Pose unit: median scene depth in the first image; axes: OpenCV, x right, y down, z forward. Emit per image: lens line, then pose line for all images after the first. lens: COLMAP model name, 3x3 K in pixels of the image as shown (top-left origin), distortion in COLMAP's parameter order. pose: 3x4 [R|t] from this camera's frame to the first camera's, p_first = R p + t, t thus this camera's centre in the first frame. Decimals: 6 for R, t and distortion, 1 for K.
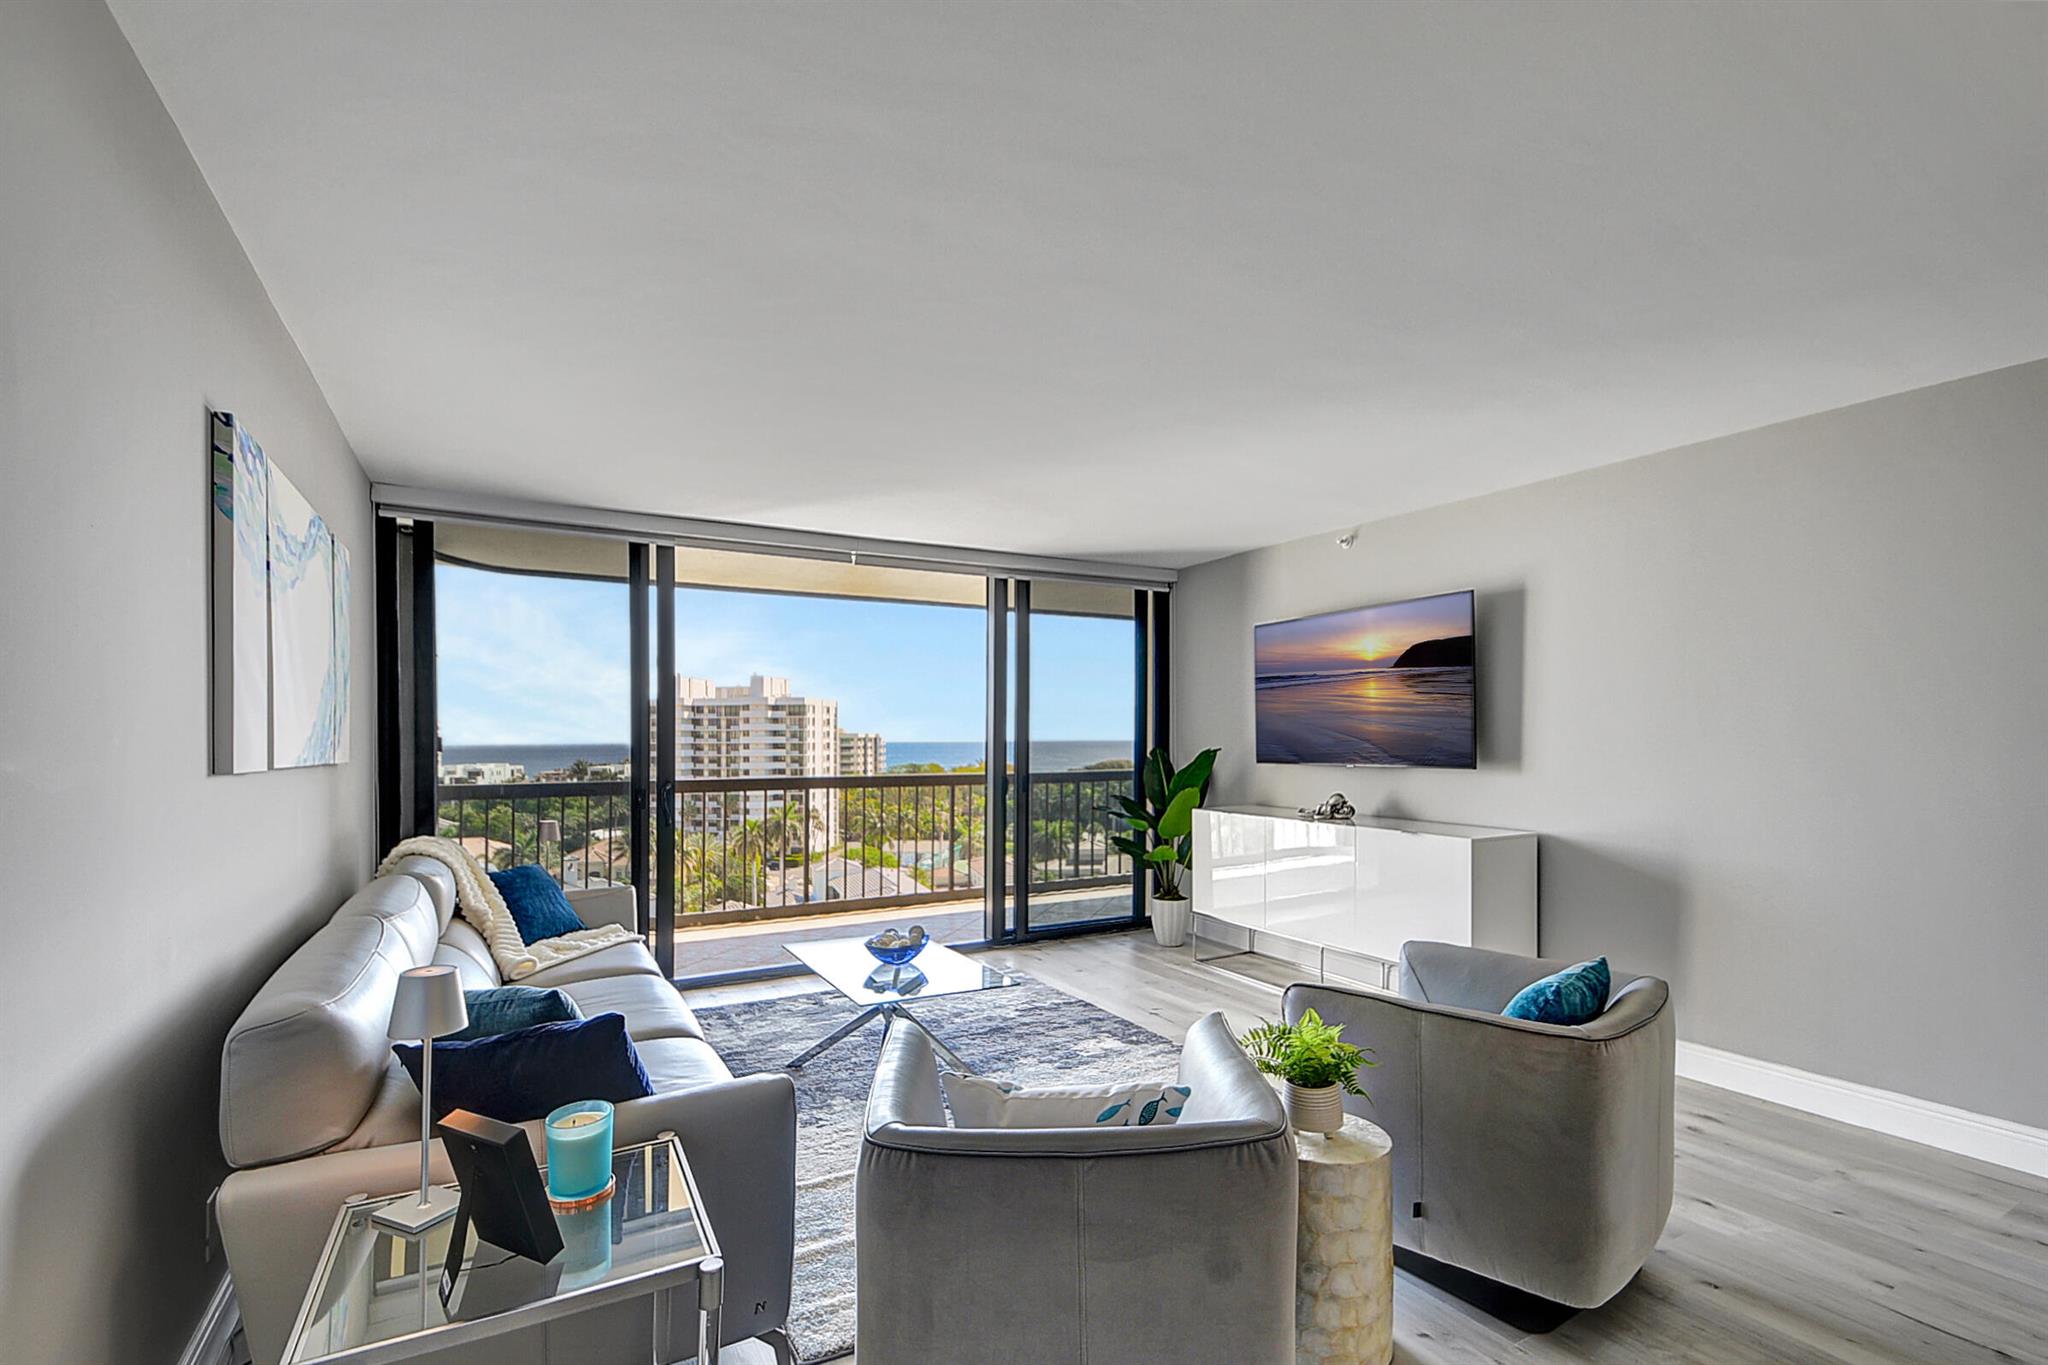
lens RADIAL K [[926.1, 0, 1006.1], [0, 926.1, 718.7], [0, 0, 1]] dist [-0.003004, -0.000897]
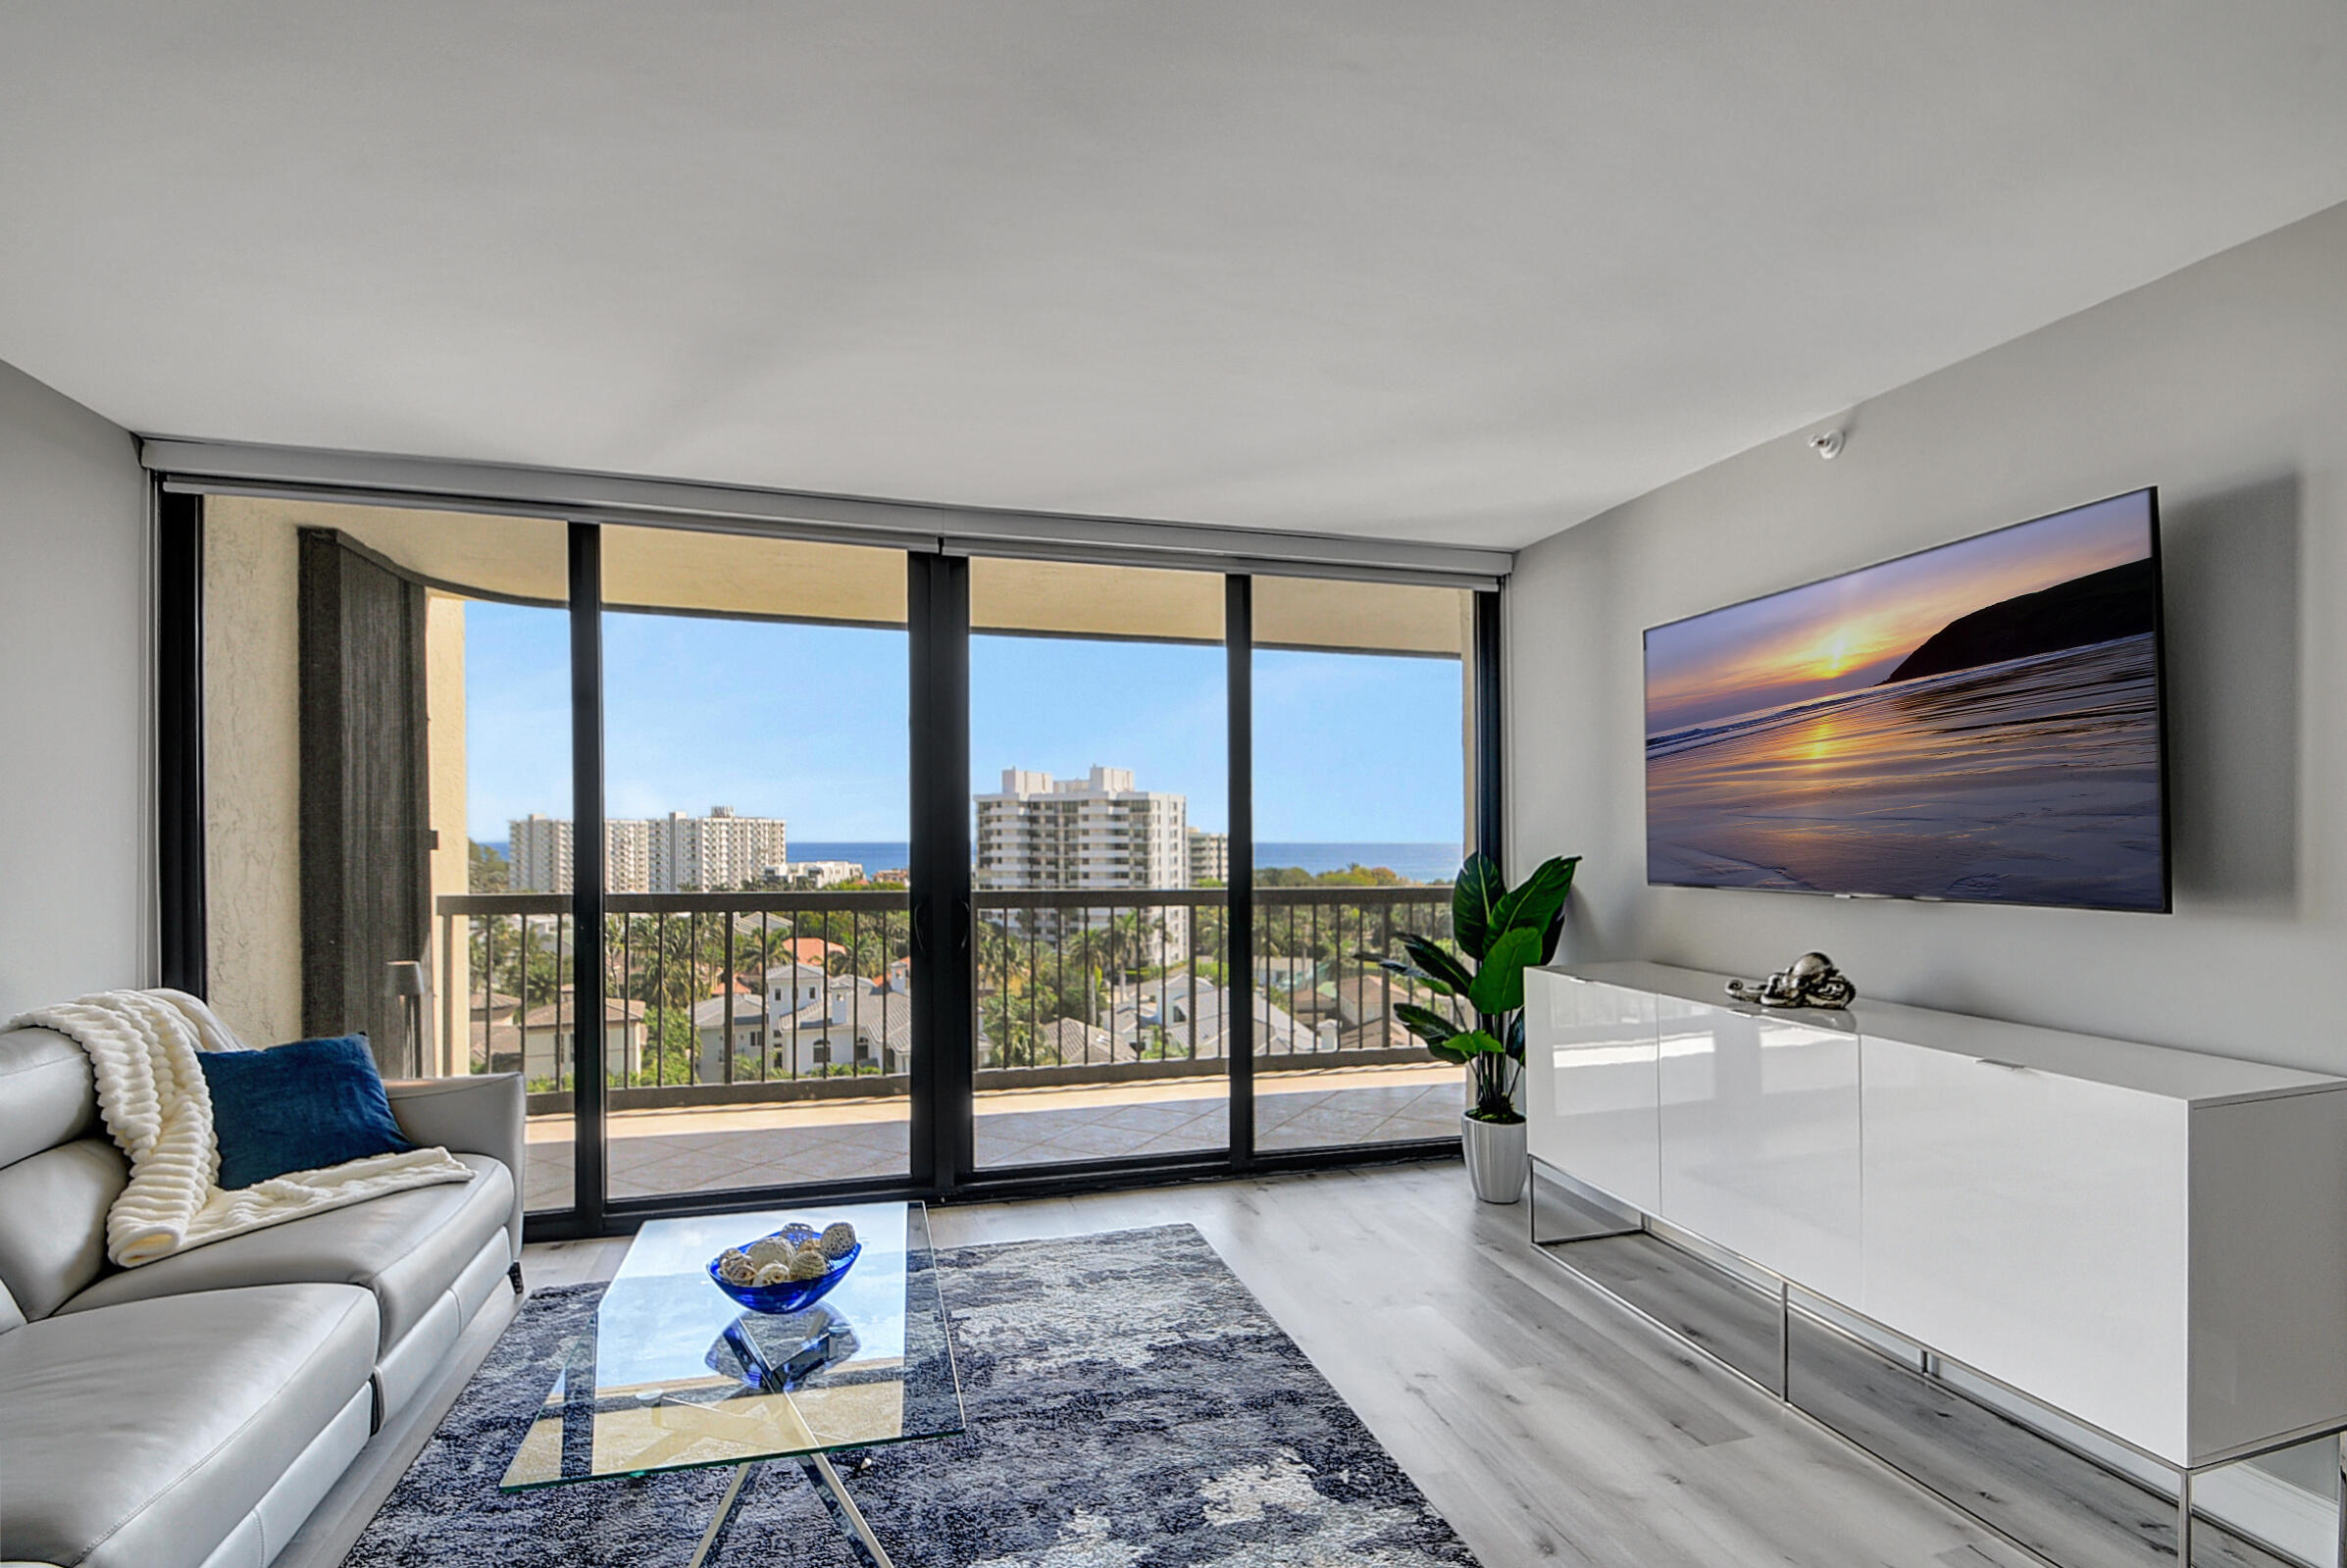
lens RADIAL K [[1063.4, 0, 1167.7], [0, 1063.4, 809.8], [0, 0, 1]] dist [0.000217, -0.000151]
pose [[0.980012, 0.000977, -0.198937, 0.119797], [-0.002190, 0.999980, -0.005879, 0.008239], [0.198928, 0.006198, 0.979995, 0.339136]]
